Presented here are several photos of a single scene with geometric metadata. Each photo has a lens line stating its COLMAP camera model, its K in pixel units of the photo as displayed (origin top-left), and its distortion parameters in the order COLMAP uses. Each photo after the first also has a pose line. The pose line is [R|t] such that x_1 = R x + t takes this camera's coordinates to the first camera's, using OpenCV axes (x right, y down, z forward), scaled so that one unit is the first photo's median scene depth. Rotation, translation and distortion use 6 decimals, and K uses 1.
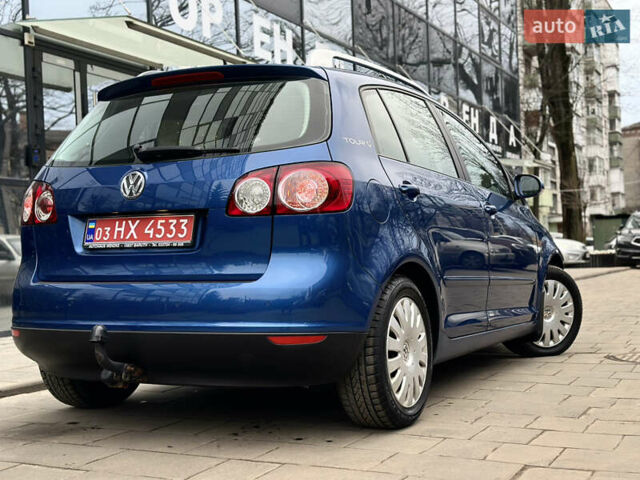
lens RADIAL K [[923.2, 0, 320.0], [0, 923.2, 240.0], [0, 0, 1]] dist [0.104664, -0.097946]
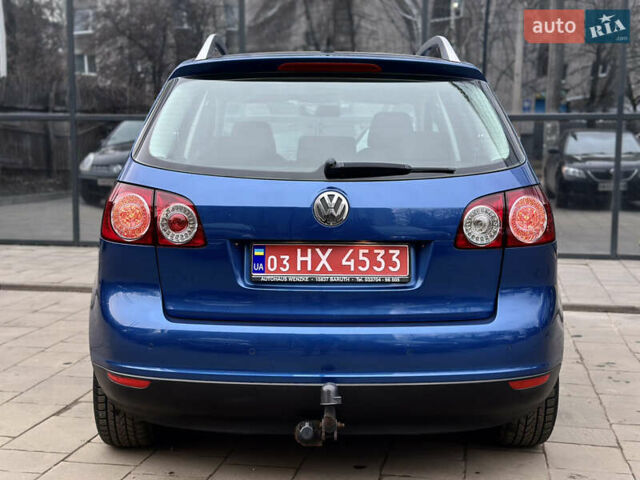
lens RADIAL K [[923.2, 0, 320.0], [0, 923.2, 240.0], [0, 0, 1]] dist [0.104664, -0.097946]
pose [[0.878209, -0.032229, 0.477190, -0.603233], [-0.031657, 0.991622, 0.125233, -0.133628], [-0.477229, -0.125087, 0.869831, 0.275201]]
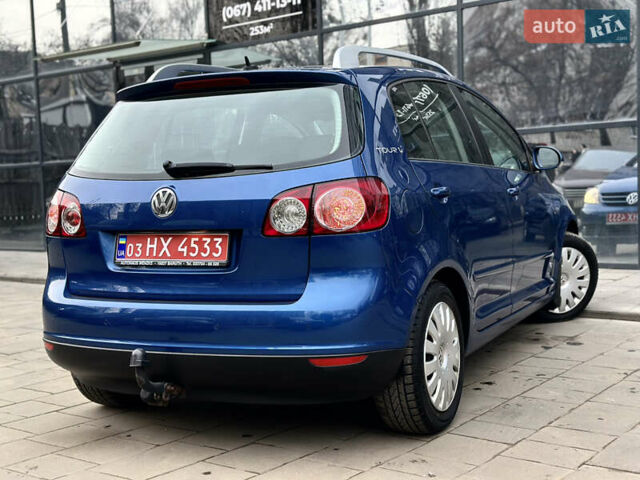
lens RADIAL K [[923.2, 0, 320.0], [0, 923.2, 240.0], [0, 0, 1]] dist [0.104664, -0.097946]
pose [[0.999573, -0.026066, 0.013179, -0.049912], [0.024713, 0.995258, 0.094082, -0.107296], [-0.015569, -0.093716, 0.995477, 0.015017]]
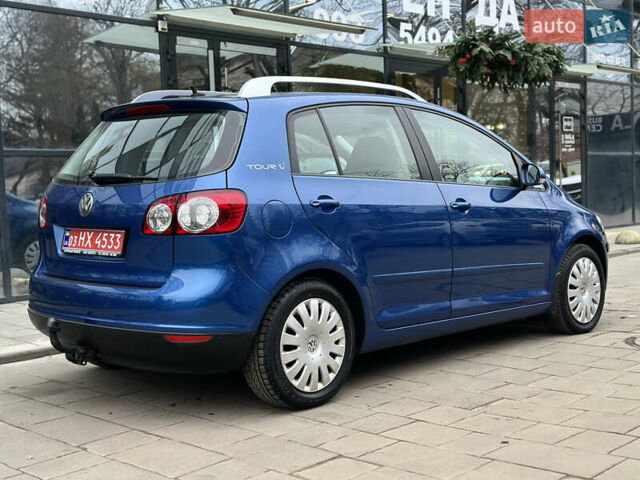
lens RADIAL K [[923.2, 0, 320.0], [0, 923.2, 240.0], [0, 0, 1]] dist [0.104664, -0.097946]
pose [[0.956910, 0.019319, -0.289741, 0.457463], [0.006272, 0.996177, 0.087136, -0.117661], [0.290317, -0.085199, 0.953130, -0.102103]]
